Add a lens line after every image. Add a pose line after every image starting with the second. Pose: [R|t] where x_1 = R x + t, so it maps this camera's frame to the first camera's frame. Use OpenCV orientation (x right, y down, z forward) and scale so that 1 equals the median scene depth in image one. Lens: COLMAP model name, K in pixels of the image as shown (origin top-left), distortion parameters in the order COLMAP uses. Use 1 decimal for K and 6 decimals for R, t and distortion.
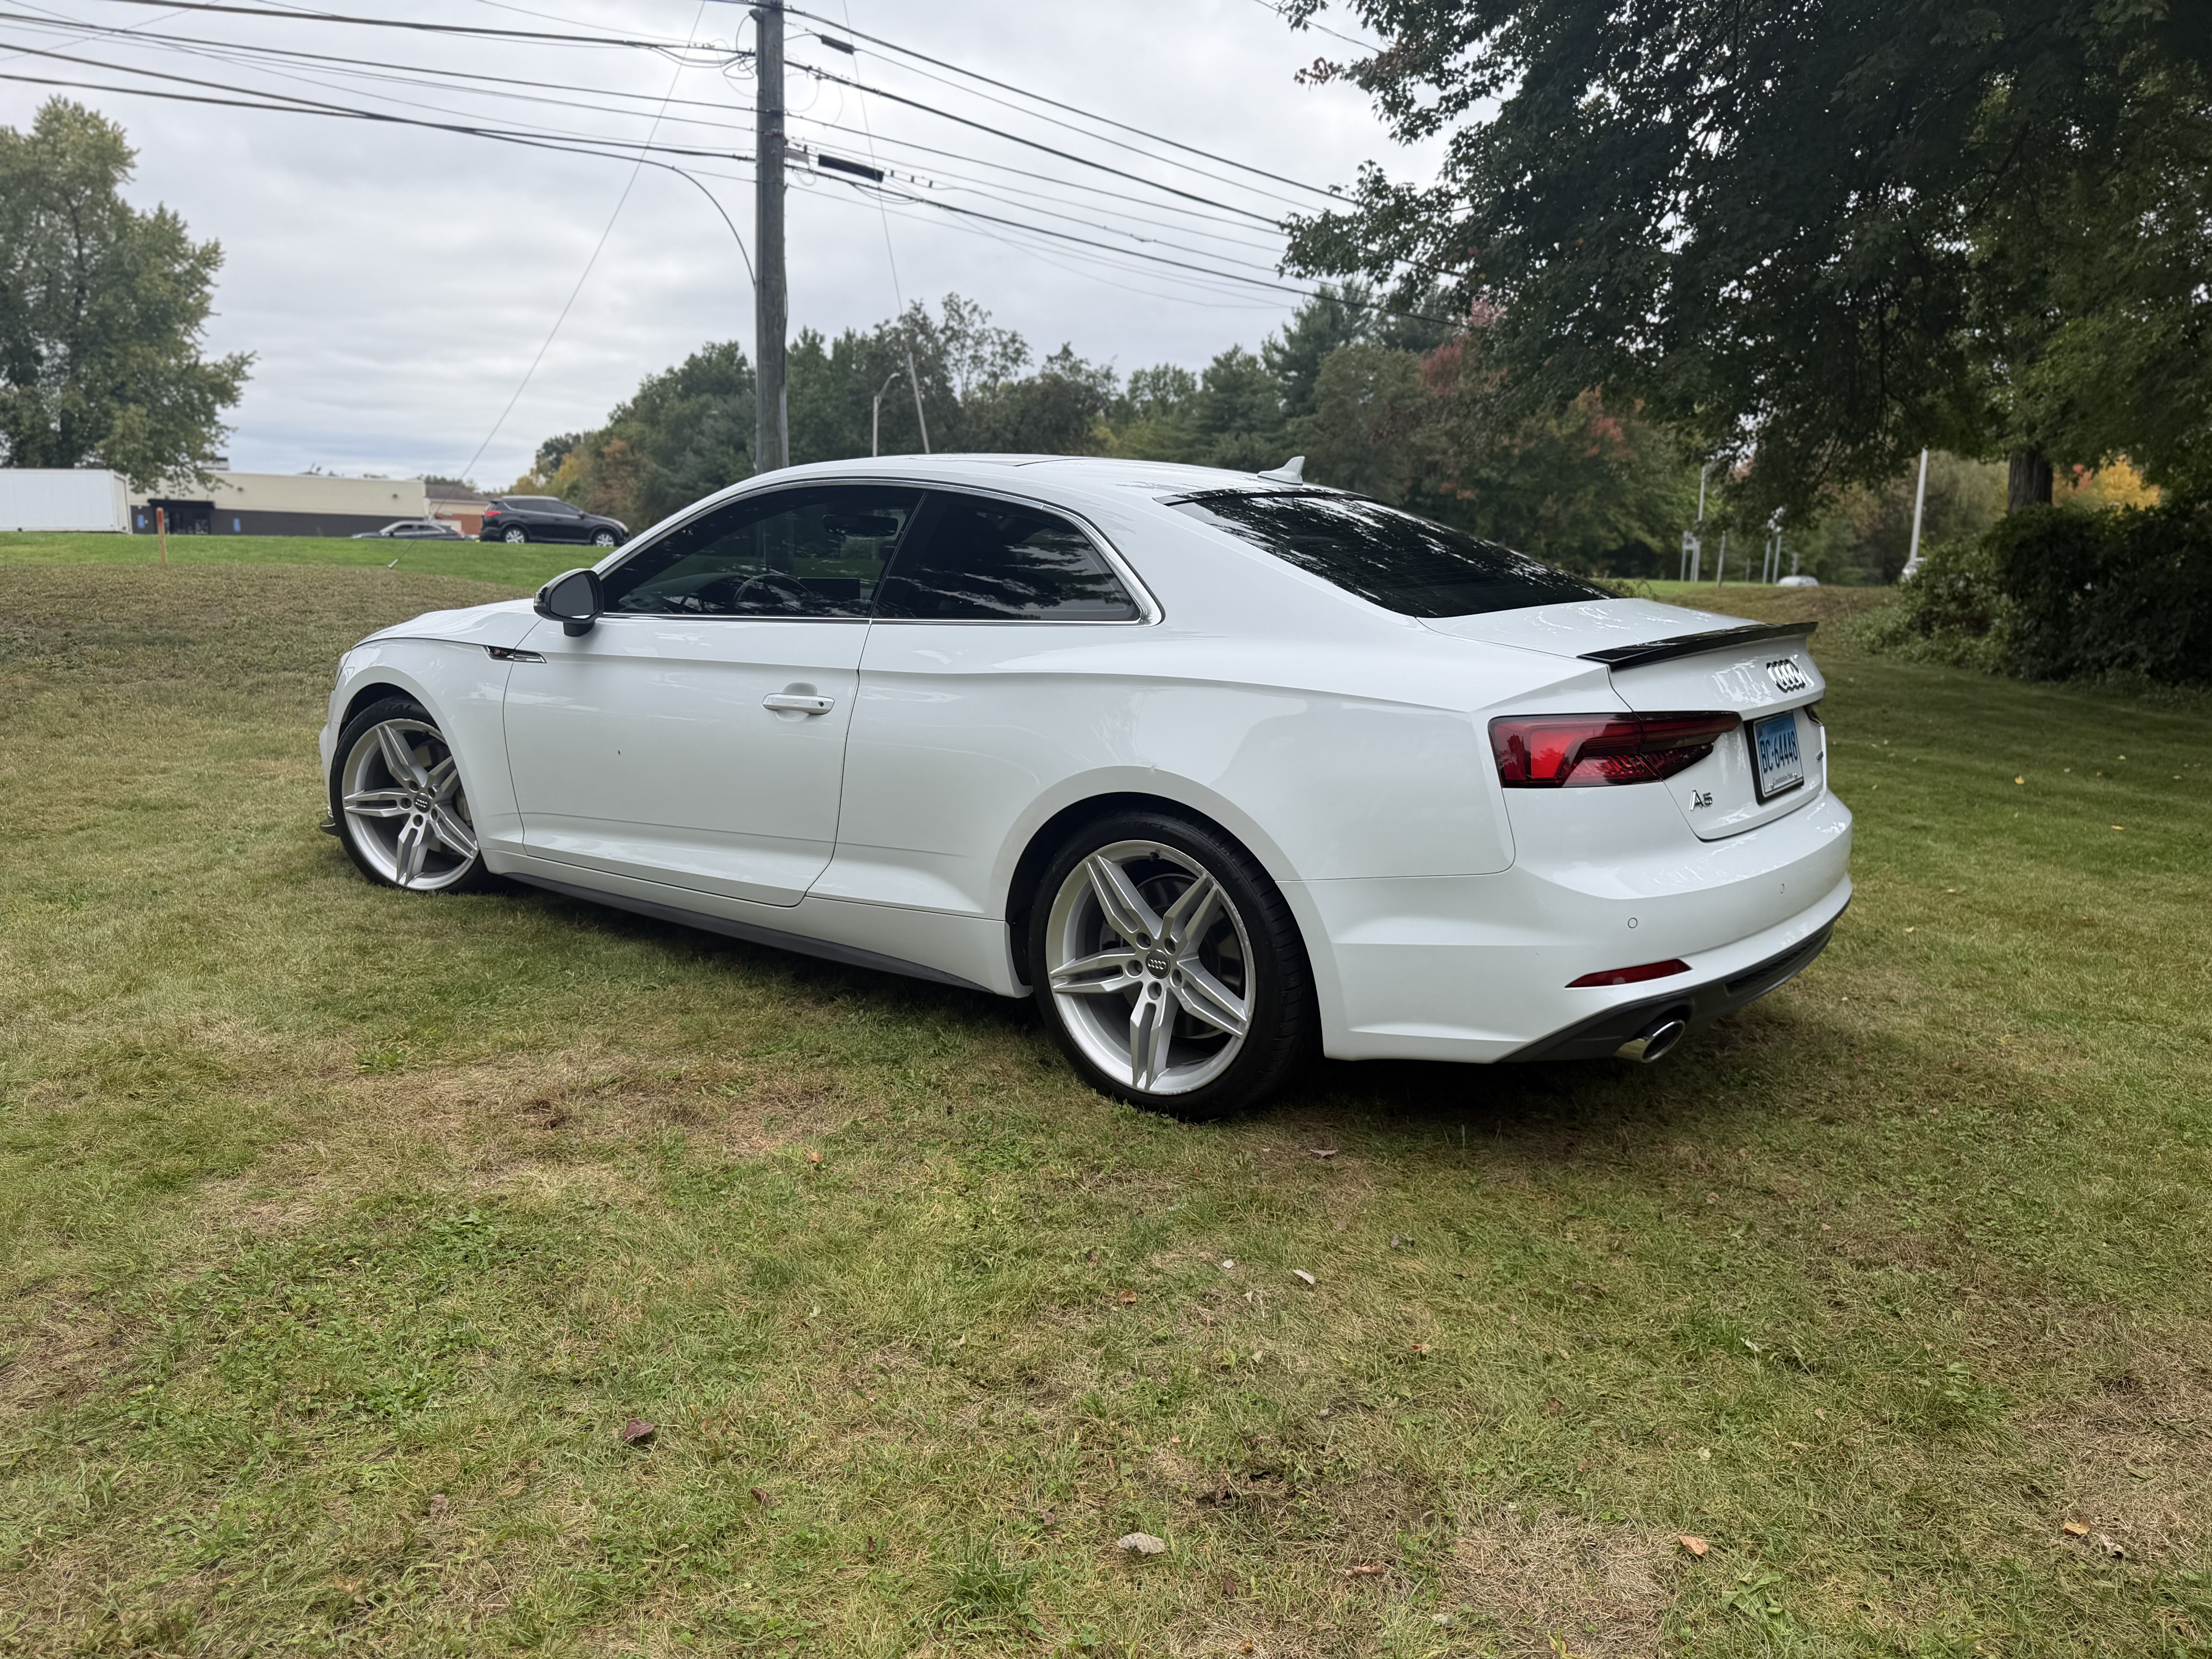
lens RADIAL K [[1643.3, 0, 1098.8], [0, 1643.3, 841.2], [0, 0, 1]] dist [0.039467, -0.049787]
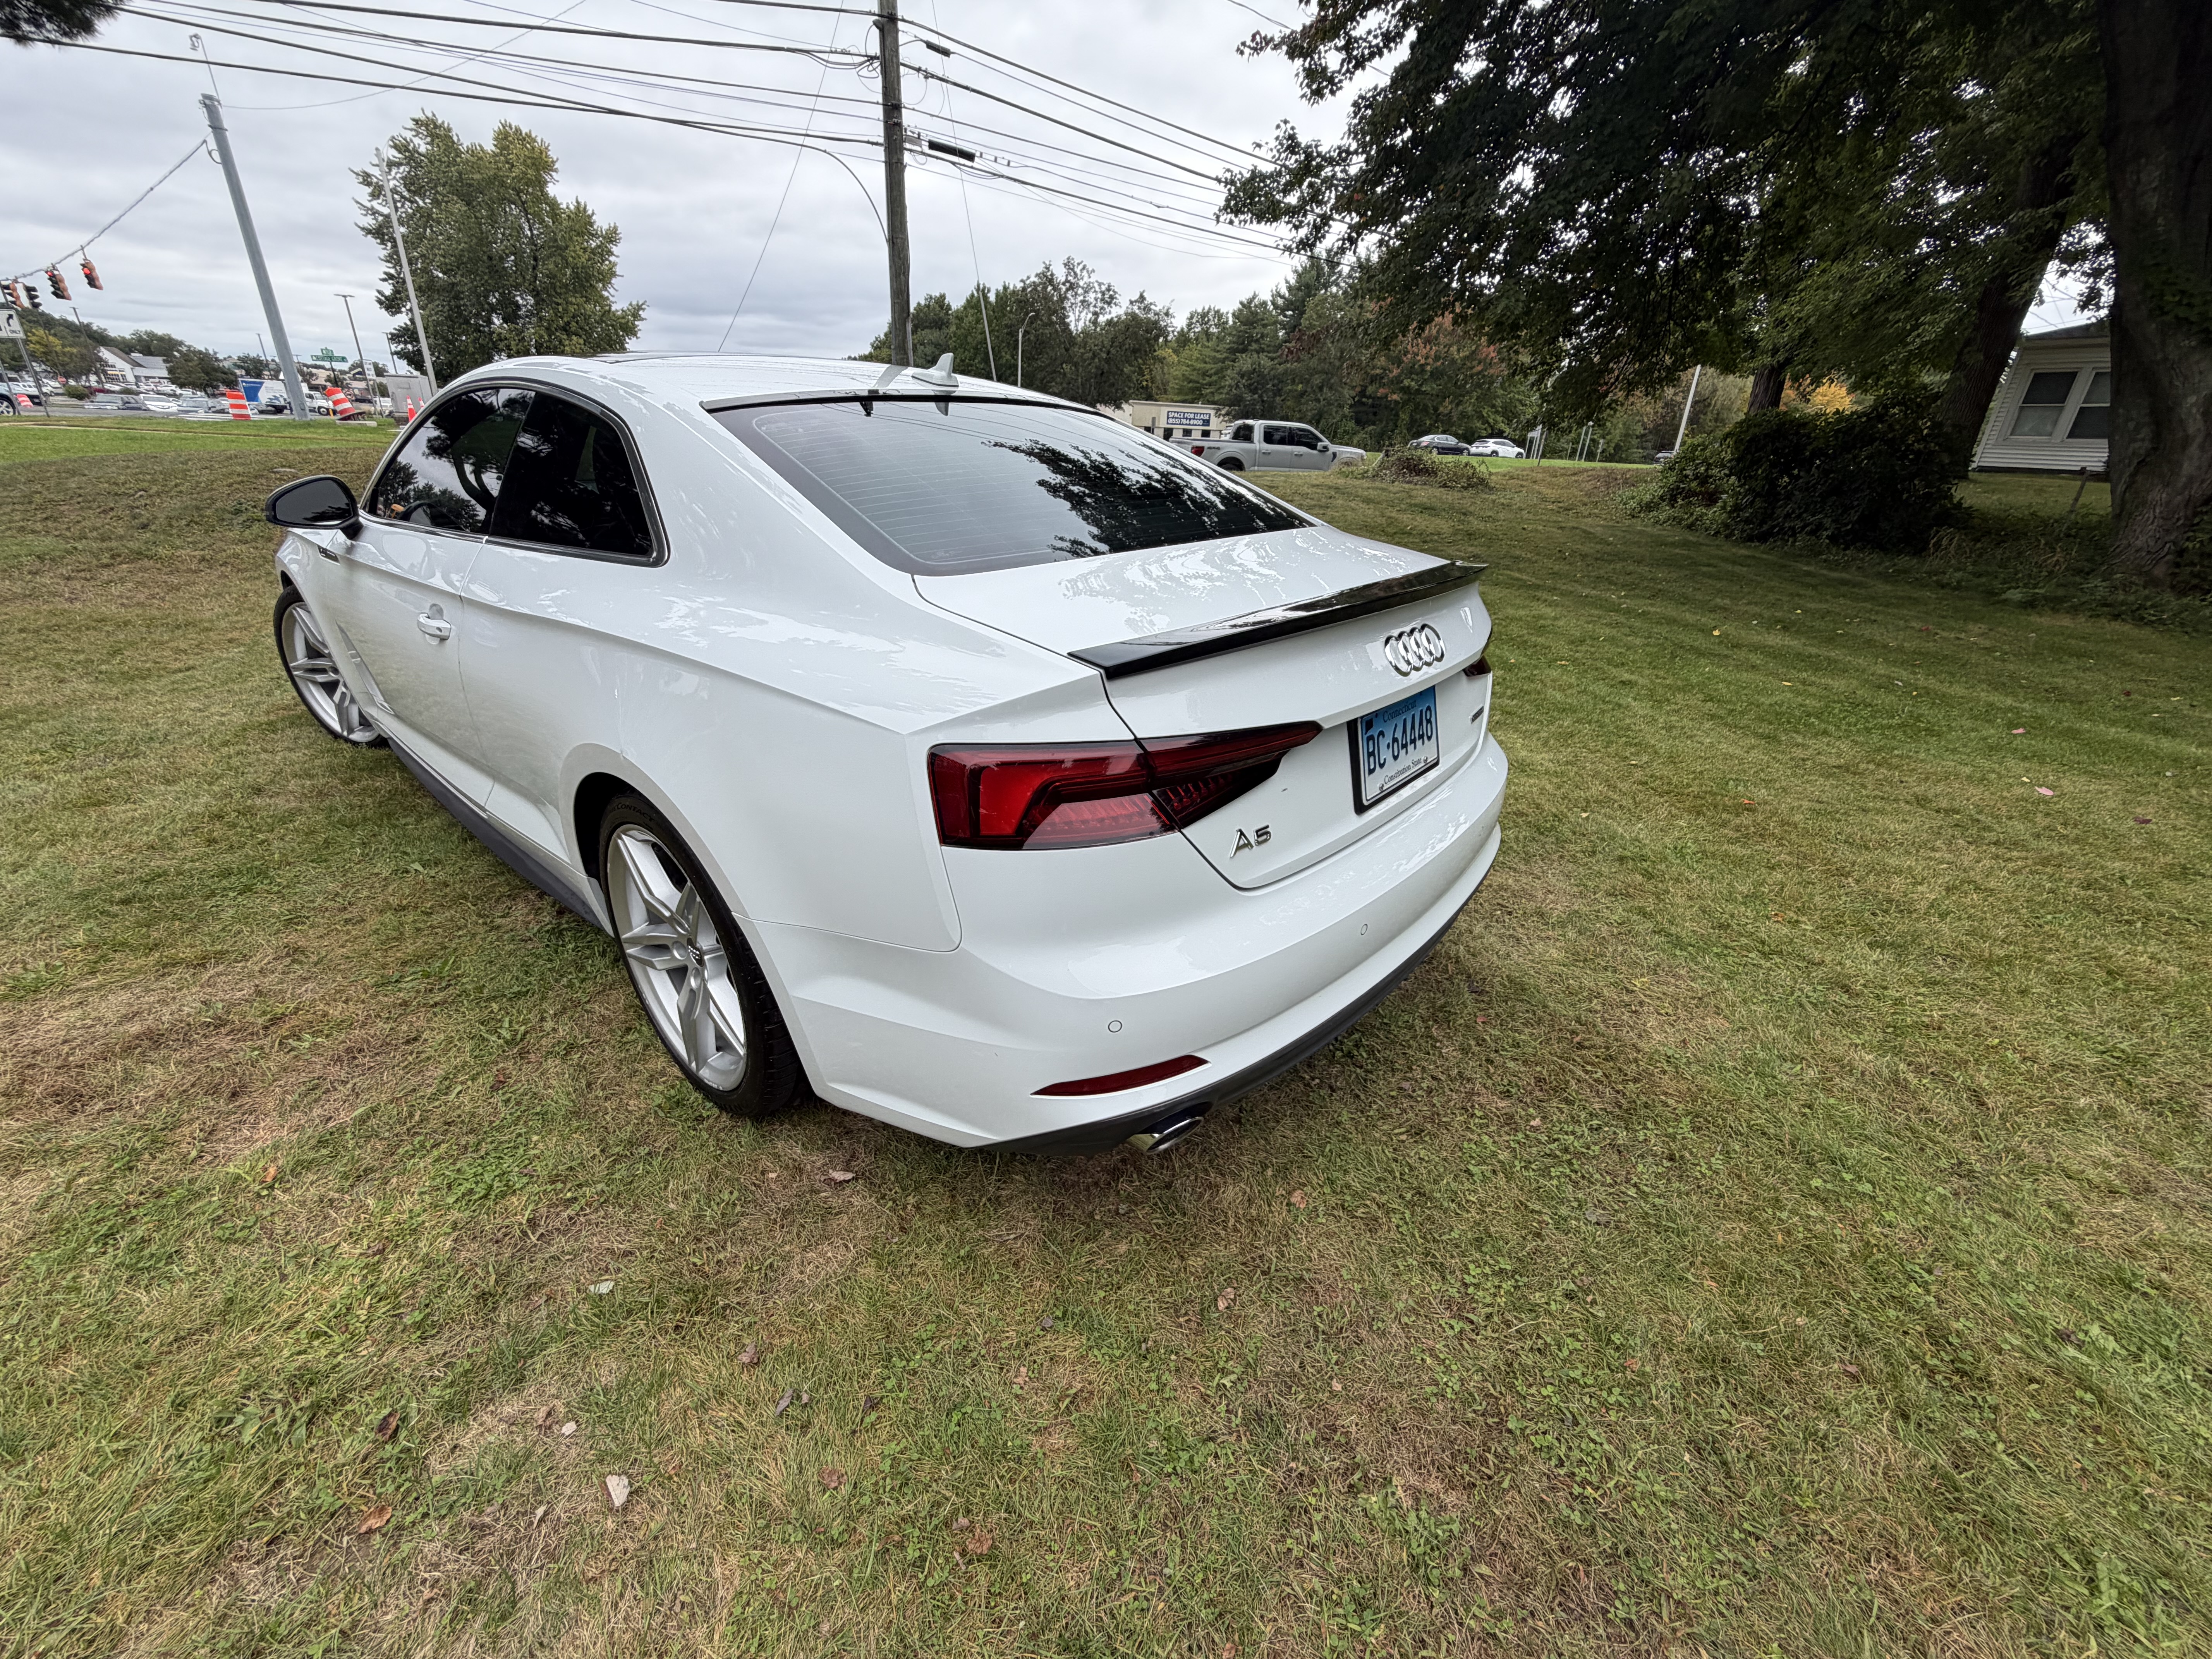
lens RADIAL K [[890.4, 0, 1106.0], [0, 890.4, 829.5], [0, 0, 1]] dist [-0.001608, 0.000262]
pose [[0.996444, 0.039636, -0.074350, 0.069179], [-0.020337, 0.969491, 0.244281, -0.027389], [0.081764, -0.241901, 0.966850, 0.125576]]
